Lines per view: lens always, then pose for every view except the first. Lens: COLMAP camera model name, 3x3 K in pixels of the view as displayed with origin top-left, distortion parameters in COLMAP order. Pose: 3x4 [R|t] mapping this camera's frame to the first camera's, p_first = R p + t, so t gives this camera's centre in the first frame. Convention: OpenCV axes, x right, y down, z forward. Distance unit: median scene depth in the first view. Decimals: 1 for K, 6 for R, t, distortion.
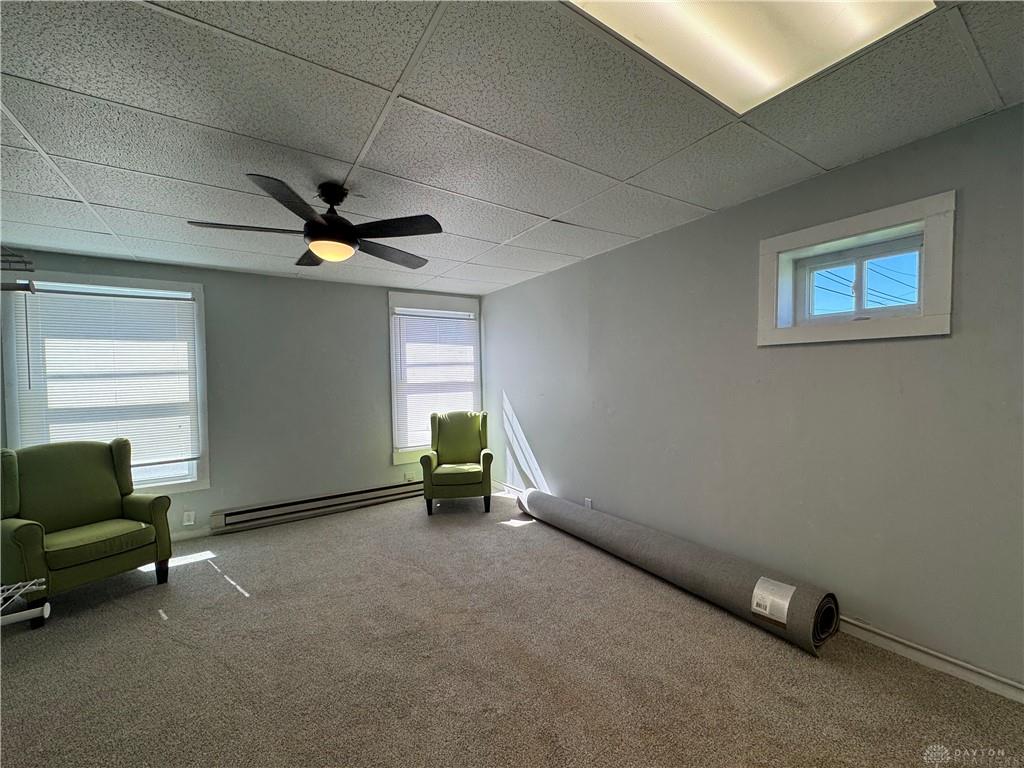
lens RADIAL K [[409.3, 0, 512.4], [0, 409.3, 385.1], [0, 0, 1]] dist [-0.002785, -0.000450]
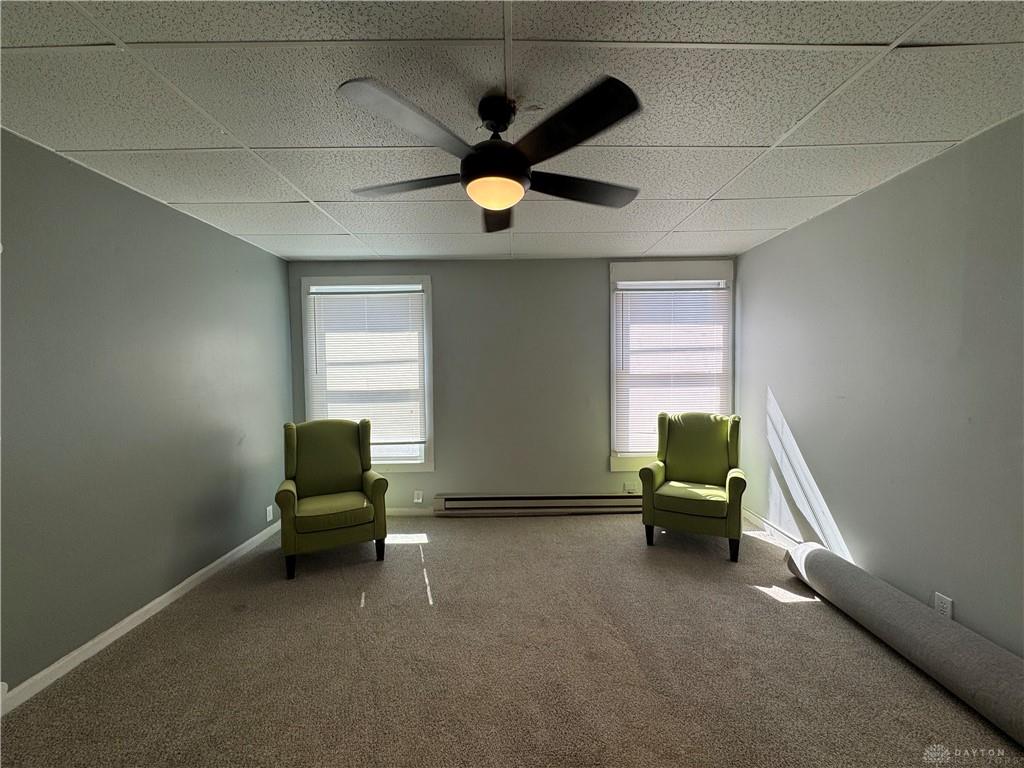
lens RADIAL K [[409.3, 0, 512.4], [0, 409.3, 385.1], [0, 0, 1]] dist [-0.002785, -0.000450]
pose [[0.832895, 0.033624, -0.552408, -0.000964], [-0.017073, 0.999239, 0.035079, -0.008356], [0.553167, -0.019785, 0.832835, 0.225388]]
